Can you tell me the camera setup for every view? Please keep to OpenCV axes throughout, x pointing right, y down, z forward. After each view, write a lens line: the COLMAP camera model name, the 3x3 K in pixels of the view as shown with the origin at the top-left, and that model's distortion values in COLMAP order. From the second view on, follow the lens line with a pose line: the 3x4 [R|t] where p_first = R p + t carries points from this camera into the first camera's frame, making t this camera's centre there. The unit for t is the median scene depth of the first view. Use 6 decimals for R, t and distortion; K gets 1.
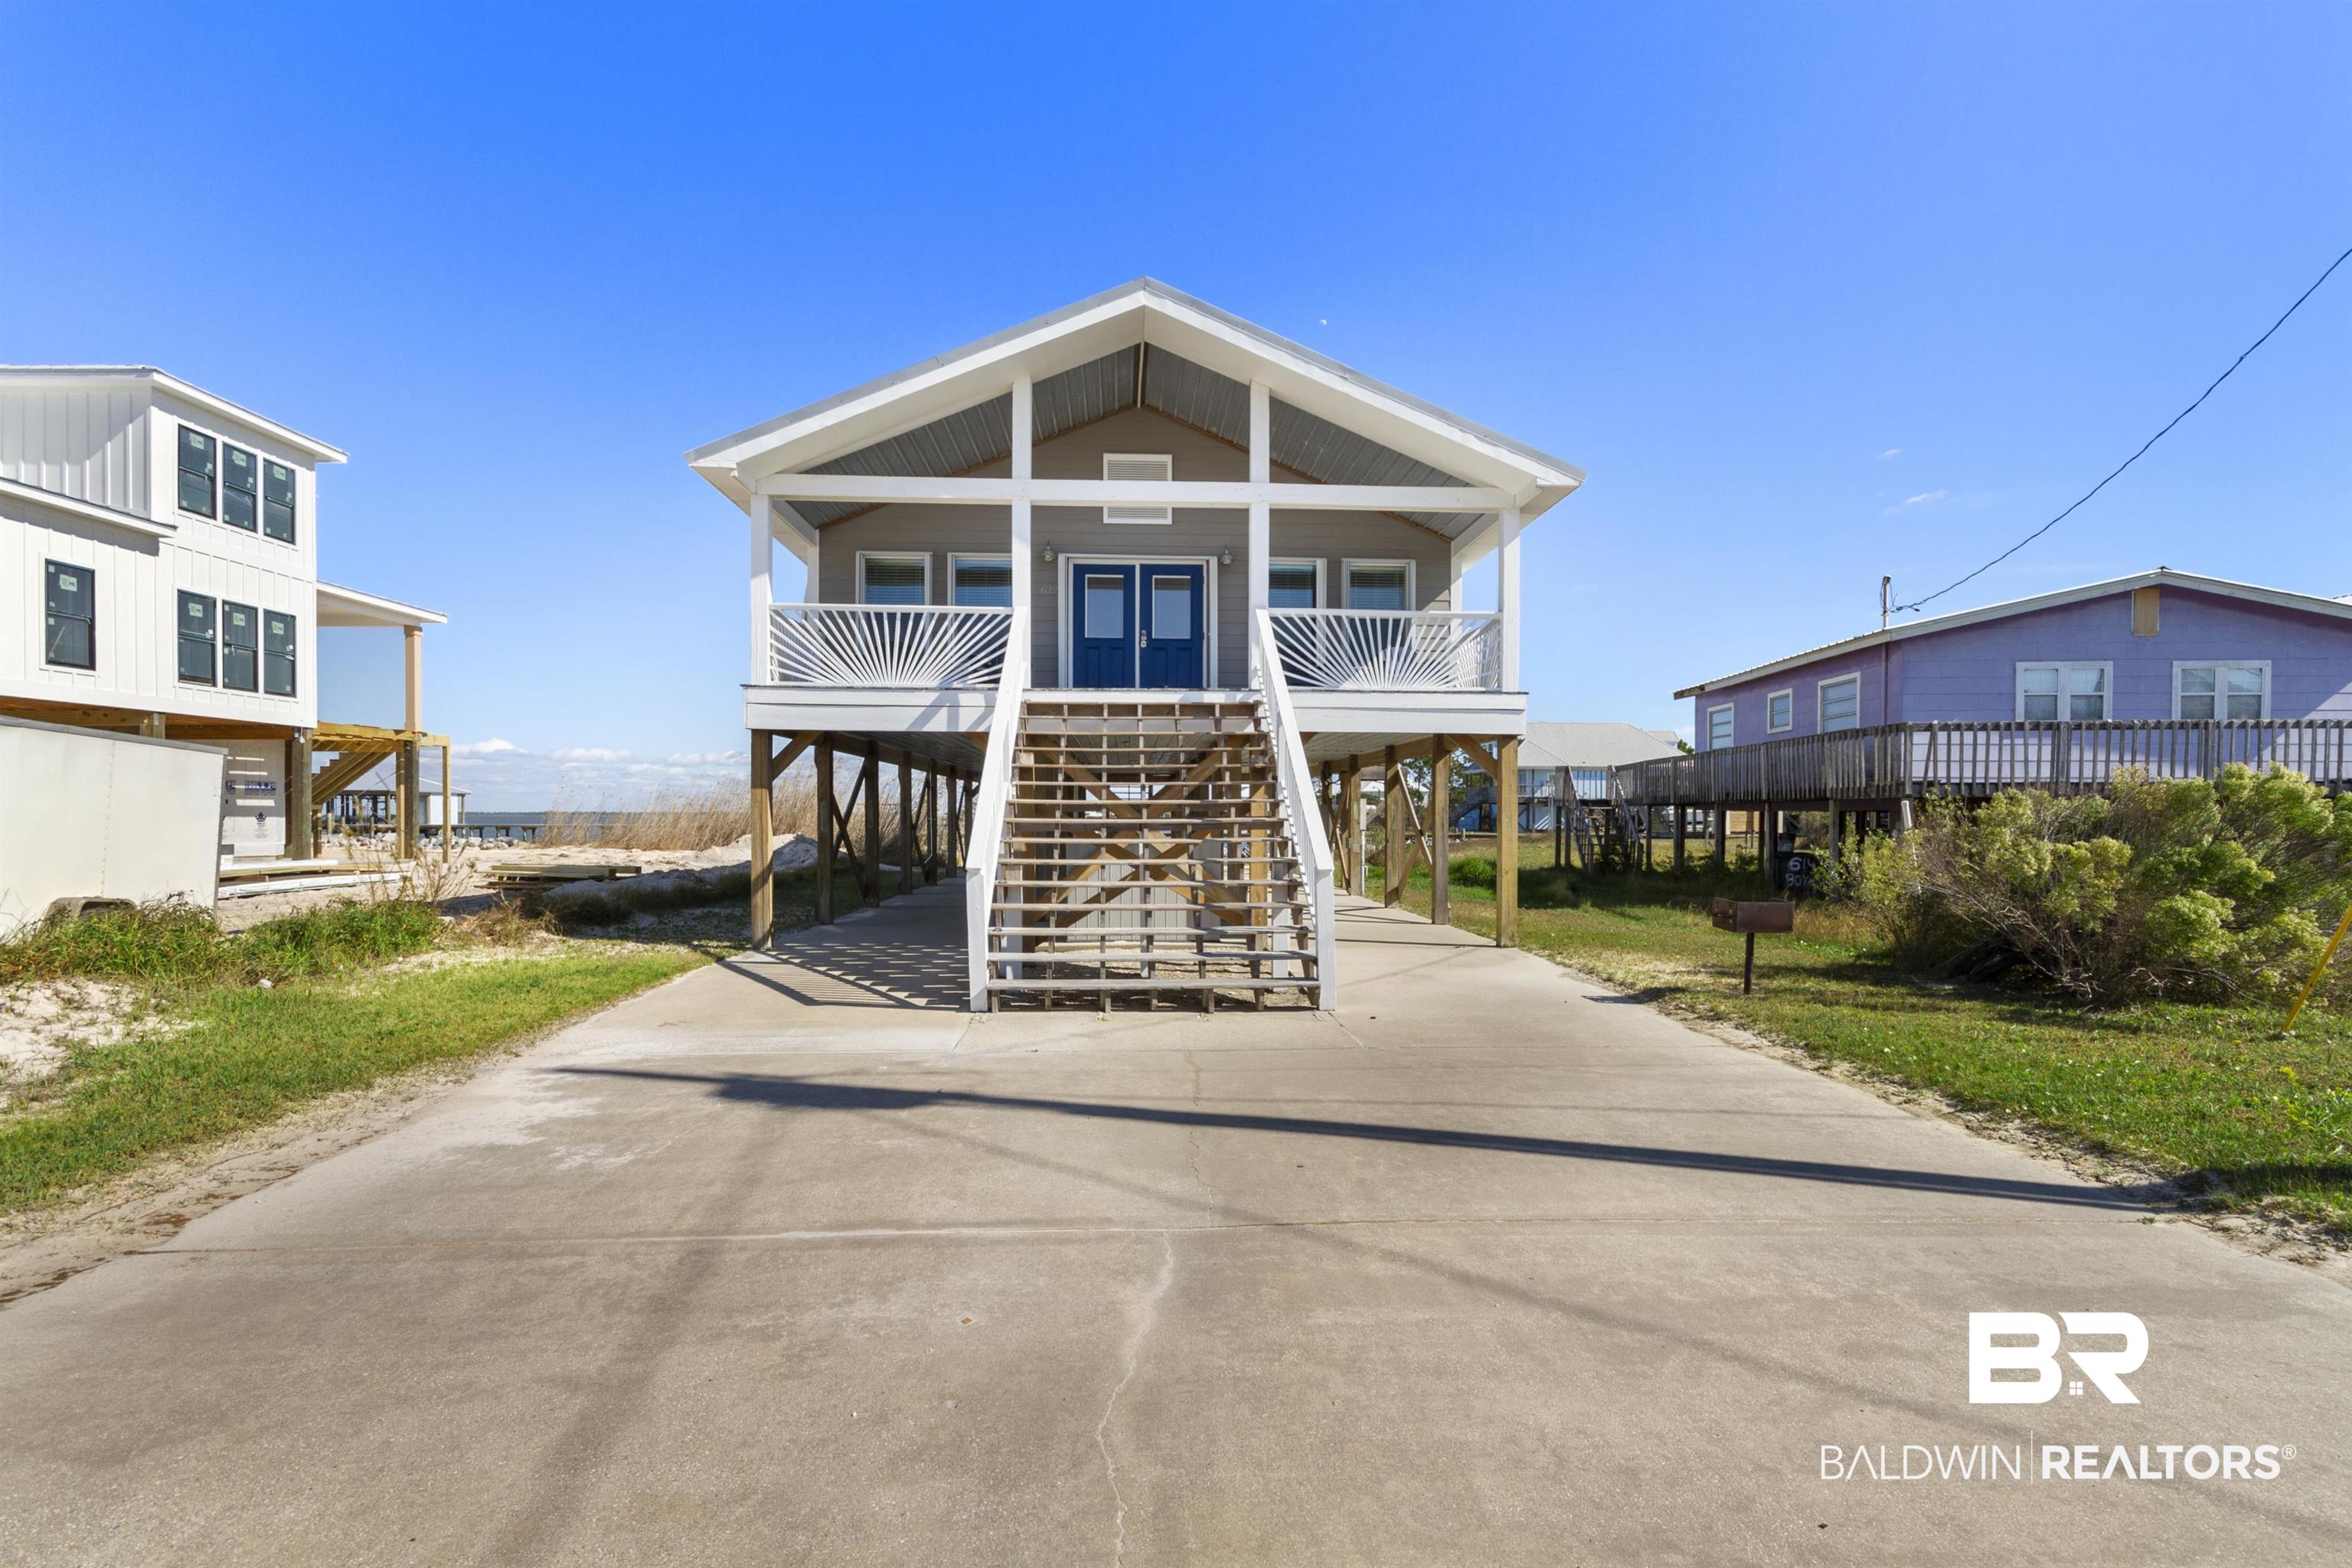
lens RADIAL K [[1154.4, 0, 1176.0], [0, 1154.4, 784.0], [0, 0, 1]] dist [0.002498, 0.001760]
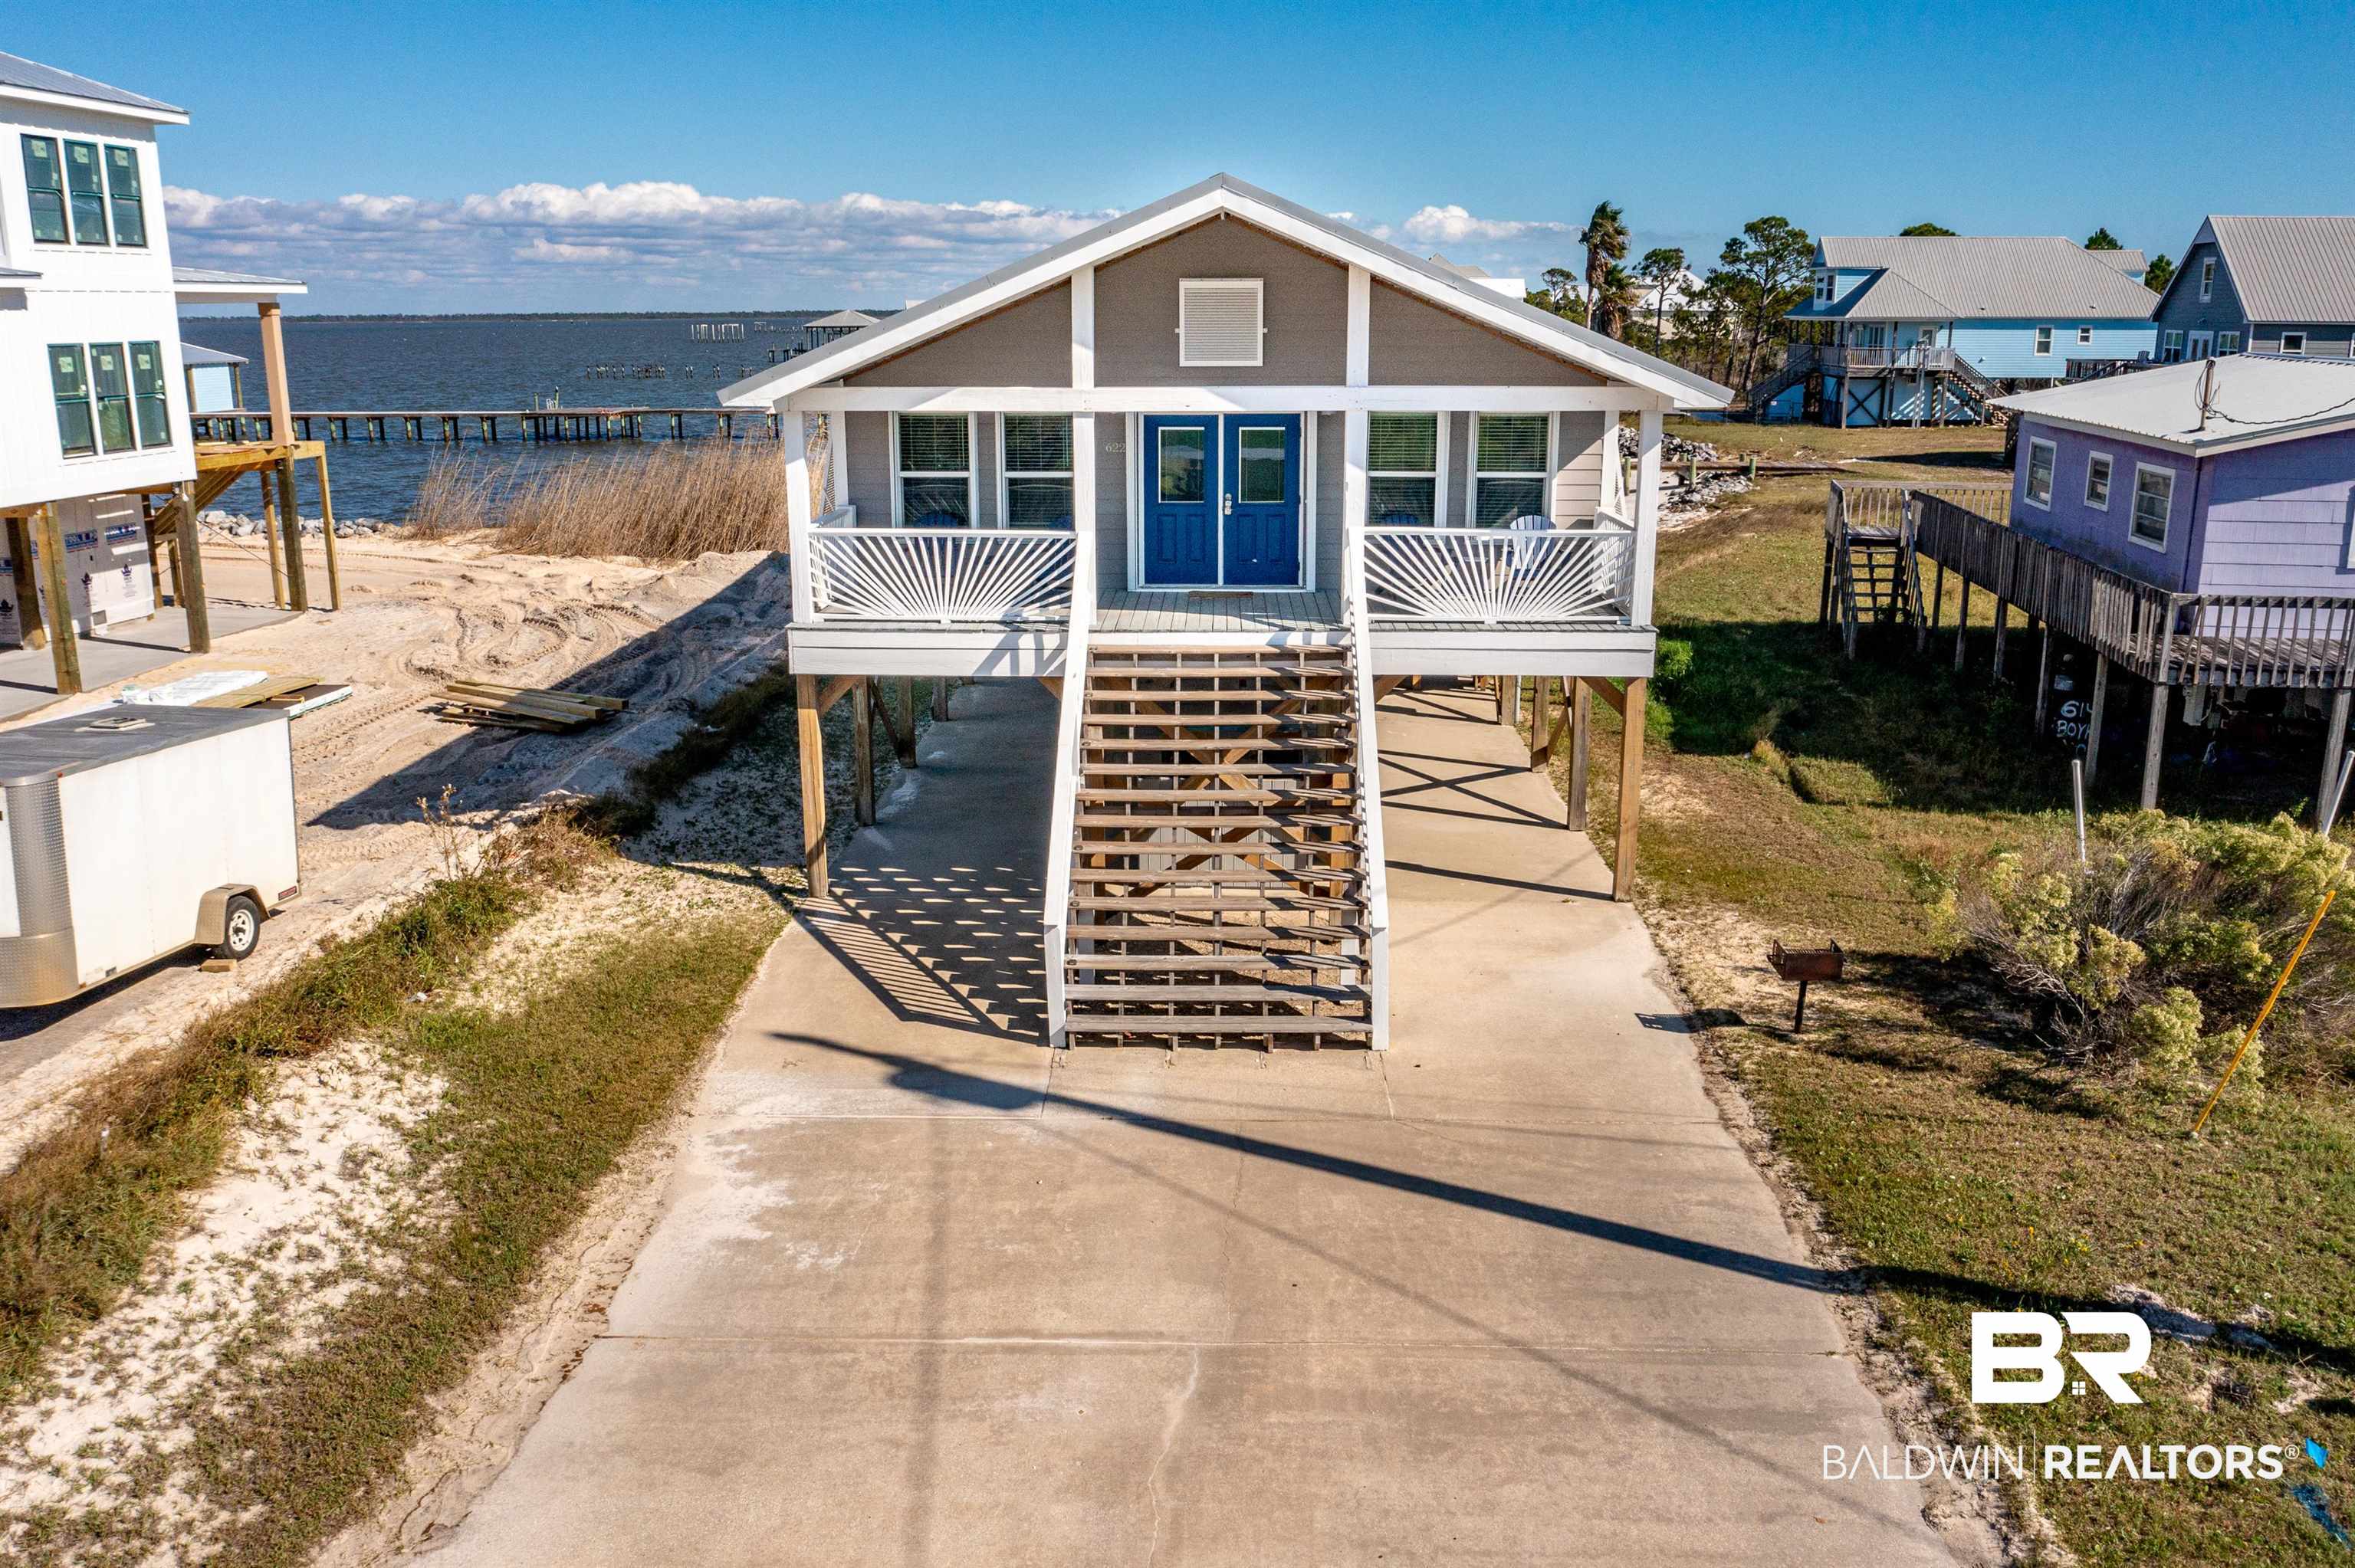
lens RADIAL K [[1824.7, 0, 1177.5], [0, 1824.7, 784.0], [0, 0, 1]] dist [-0.042184, 0.002546]
pose [[0.997108, 0.016300, -0.074229, 0.045625], [0.002849, 0.968025, 0.250837, -0.327892], [0.075944, -0.250323, 0.965179, -0.409423]]
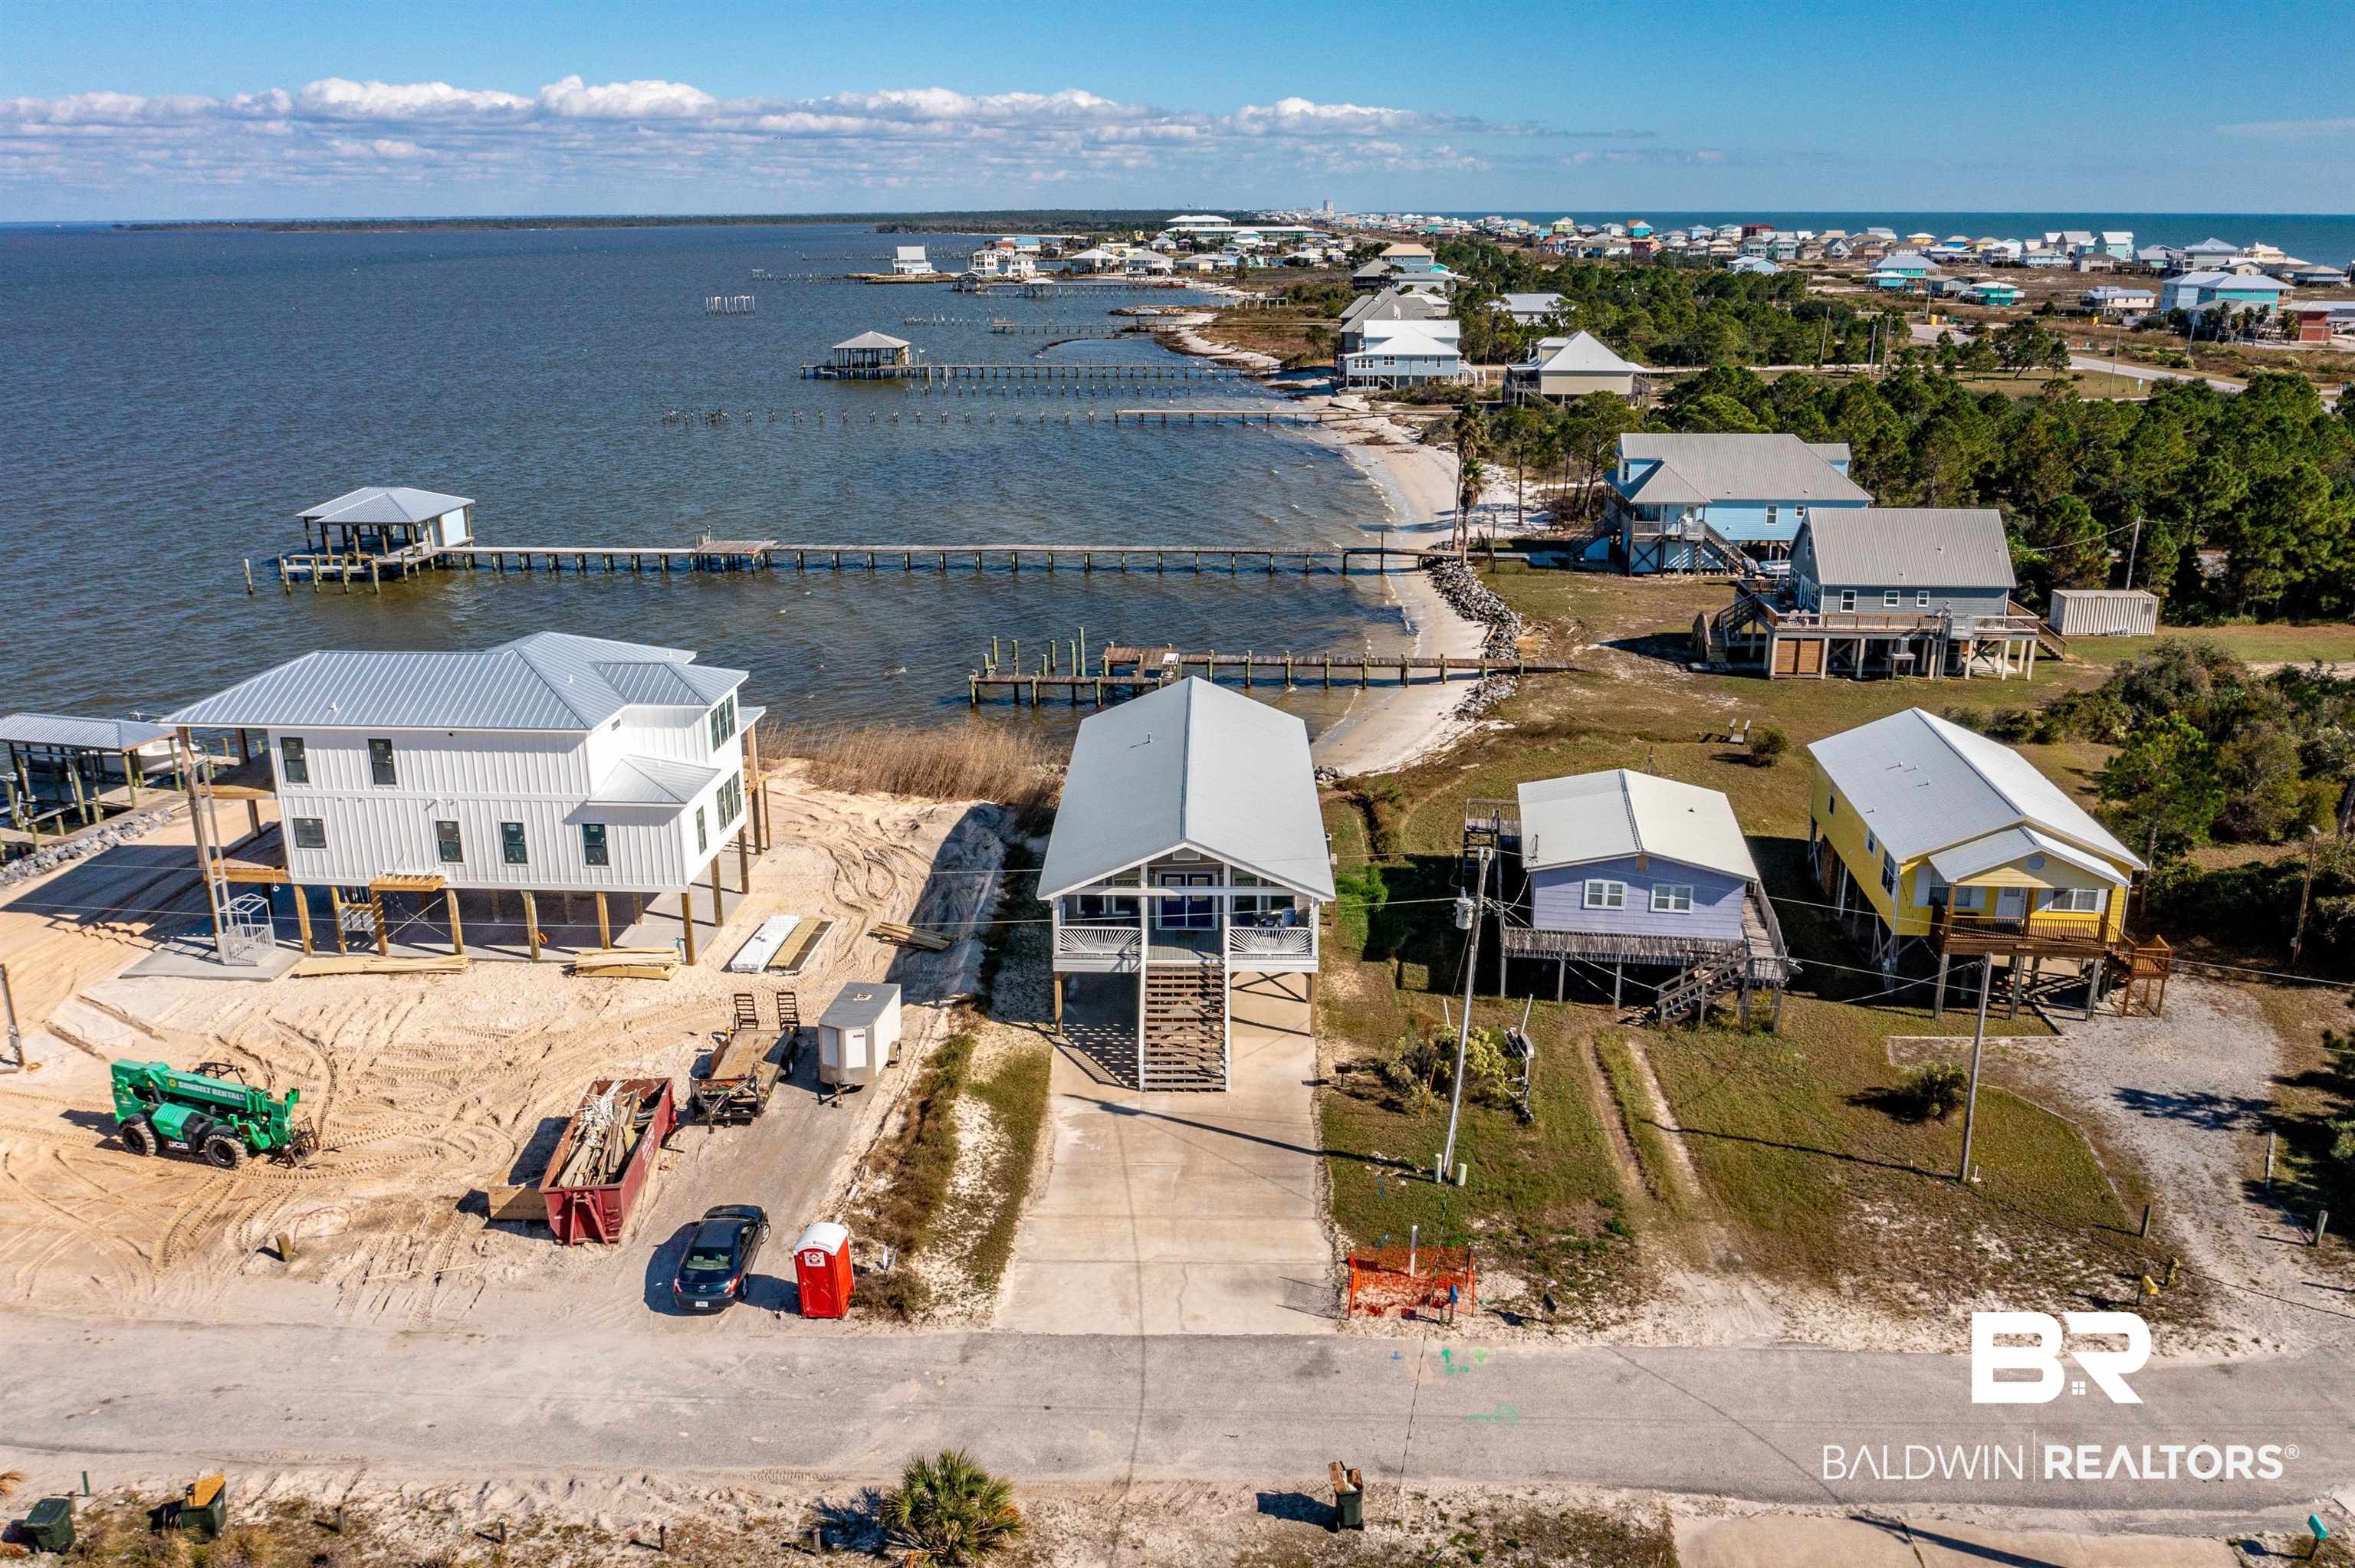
lens RADIAL K [[1824.7, 0, 1177.5], [0, 1824.7, 784.0], [0, 0, 1]] dist [-0.042184, 0.002546]
pose [[0.997941, 0.017205, -0.061793, 0.228608], [0.002222, 0.953504, 0.301373, -1.906219], [0.064105, -0.300889, 0.951502, -3.285166]]
